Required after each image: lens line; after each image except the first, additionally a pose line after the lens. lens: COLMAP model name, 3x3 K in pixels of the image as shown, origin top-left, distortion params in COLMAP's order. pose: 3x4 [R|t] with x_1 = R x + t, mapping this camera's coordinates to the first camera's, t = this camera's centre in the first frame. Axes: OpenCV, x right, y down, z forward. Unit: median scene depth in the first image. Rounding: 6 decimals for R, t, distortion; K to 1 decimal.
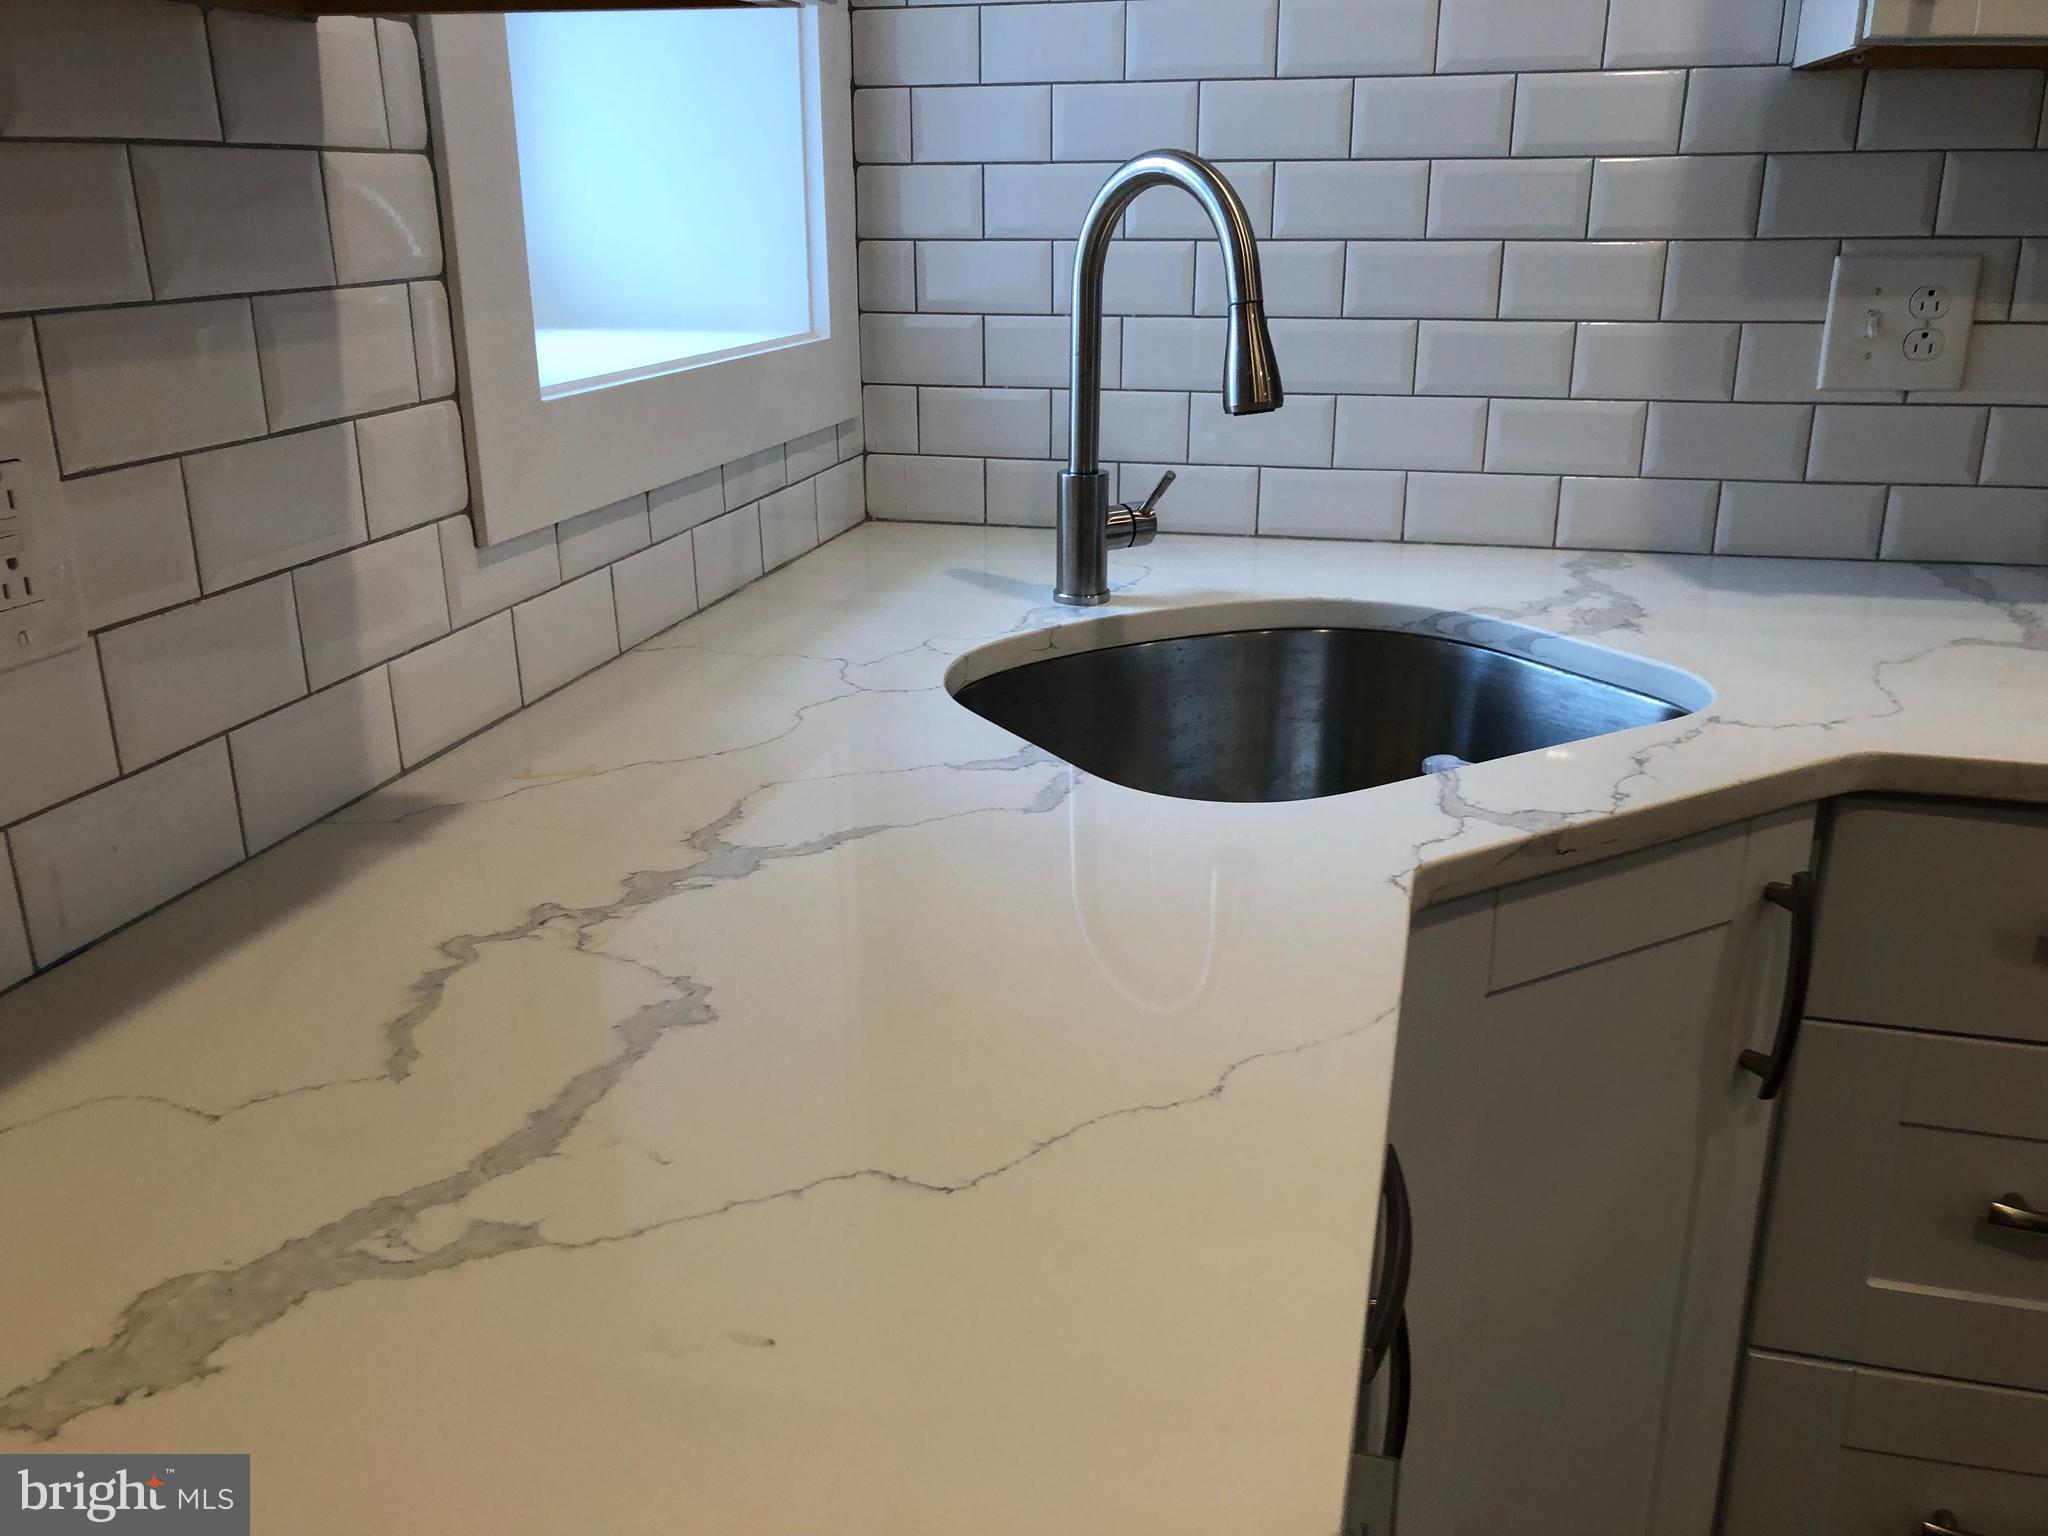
lens RADIAL K [[1679.0, 0, 1014.1], [0, 1679.0, 764.7], [0, 0, 1]] dist [0.077264, -0.155080]
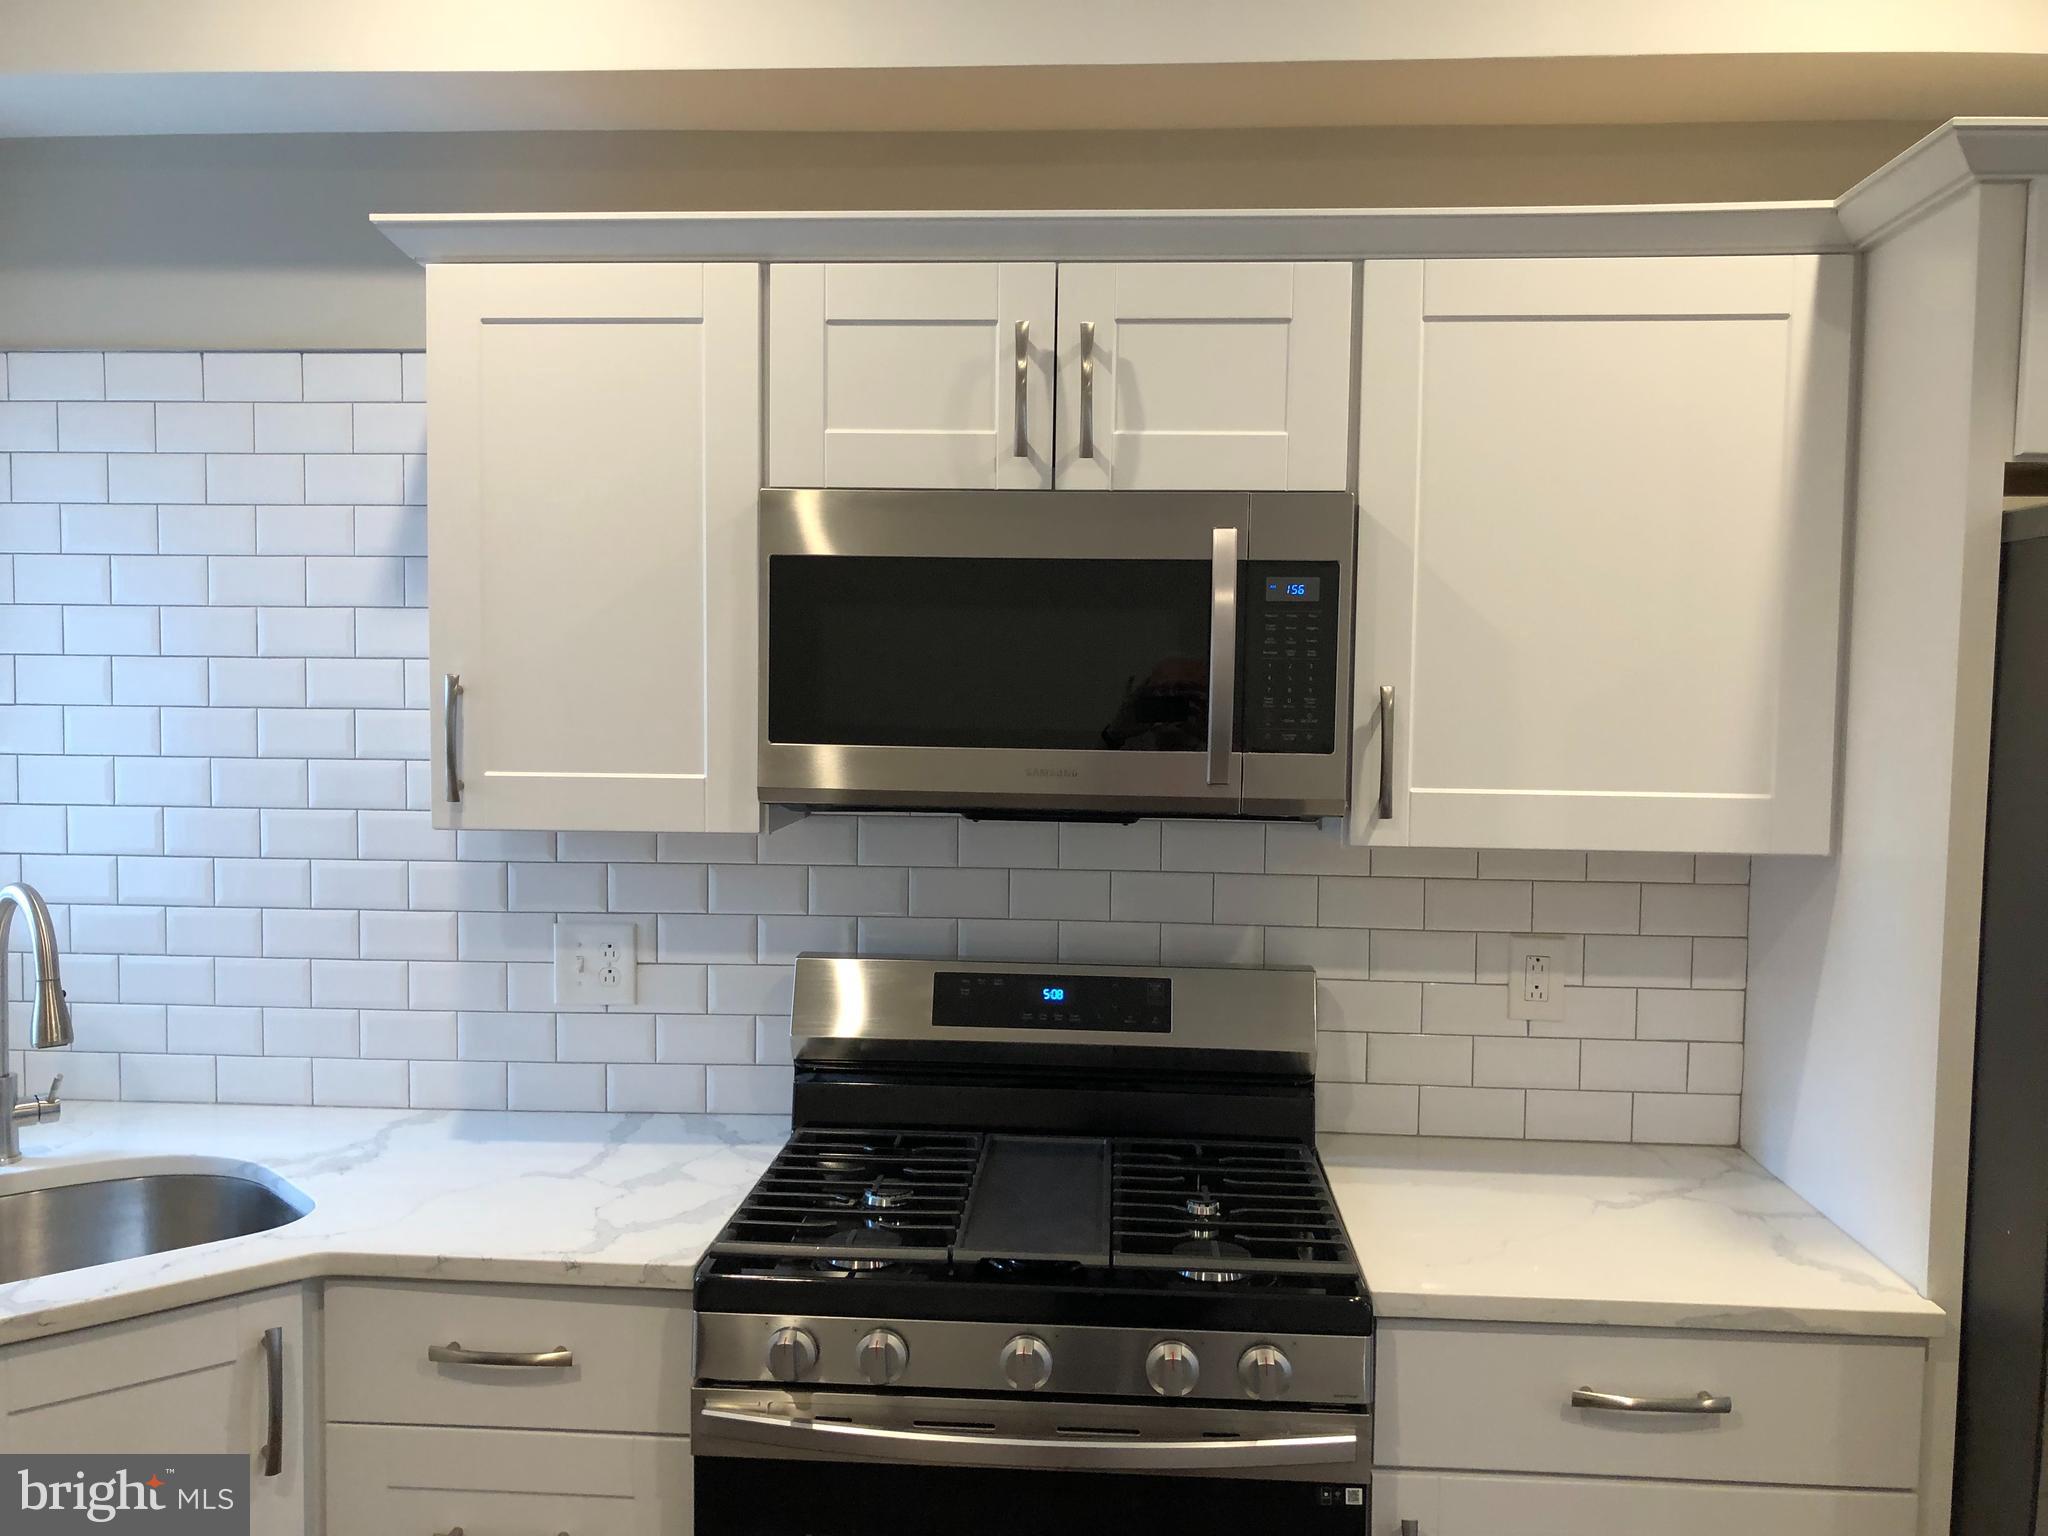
lens RADIAL K [[1663.3, 0, 1032.2], [0, 1663.3, 782.9], [0, 0, 1]] dist [0.061292, -0.072563]
pose [[0.979933, 0.007843, 0.199174, 0.628661], [0.045751, 0.963699, -0.263044, 0.010942], [-0.194007, 0.266878, 0.944001, -0.646858]]
